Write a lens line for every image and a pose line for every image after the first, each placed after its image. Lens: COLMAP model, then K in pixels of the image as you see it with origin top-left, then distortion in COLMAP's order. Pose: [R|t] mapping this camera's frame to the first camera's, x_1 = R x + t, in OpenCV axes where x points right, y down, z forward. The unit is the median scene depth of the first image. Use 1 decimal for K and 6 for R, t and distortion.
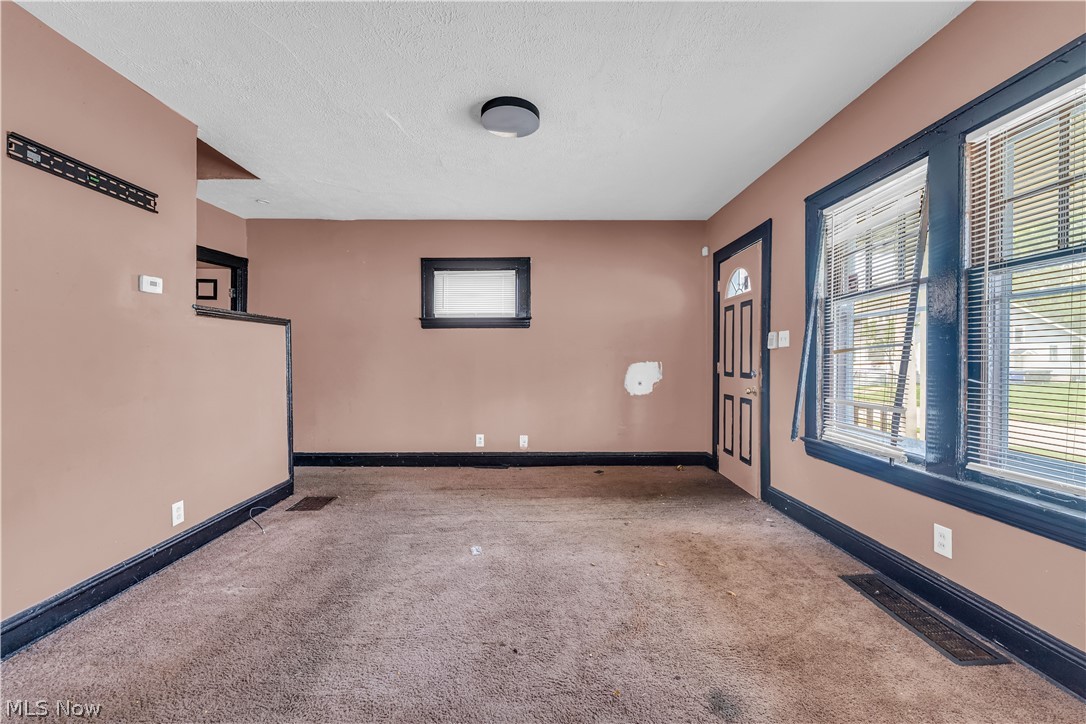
lens RADIAL K [[441.5, 0, 543.0], [0, 441.5, 362.0], [0, 0, 1]] dist [-0.001358, -0.000155]
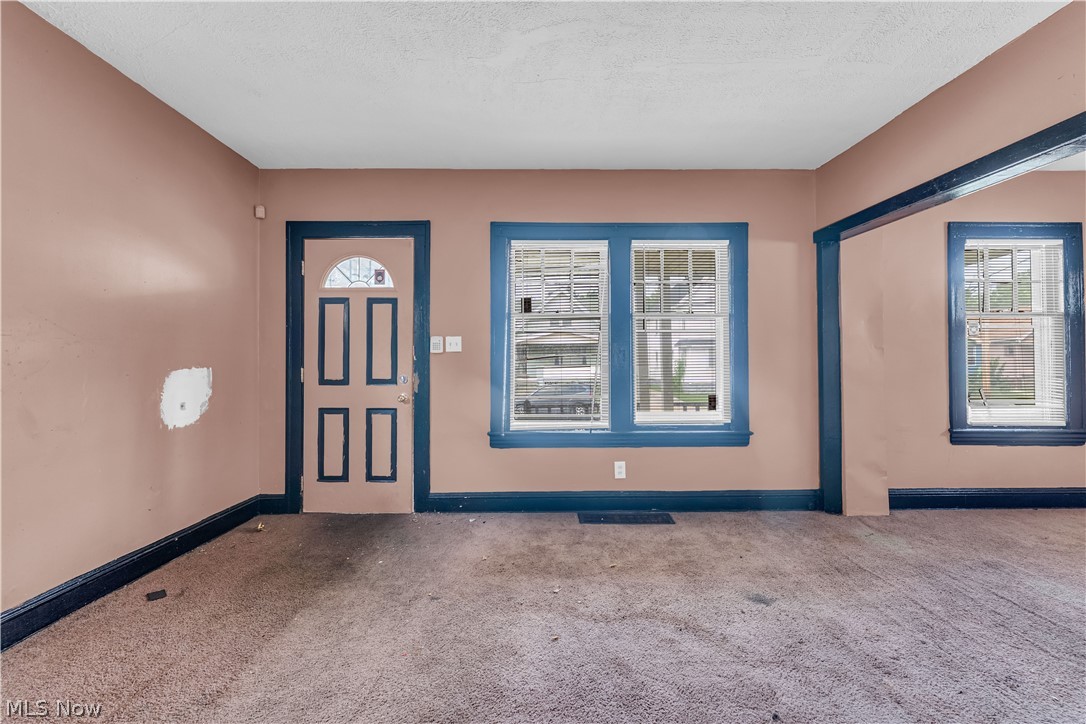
lens RADIAL K [[441.5, 0, 543.0], [0, 441.5, 362.0], [0, 0, 1]] dist [-0.001358, -0.000155]
pose [[0.004590, 0.006623, 0.999968, -0.482426], [0.005366, 0.999964, -0.006648, -0.002122], [-0.999975, 0.005397, 0.004554, 0.771444]]
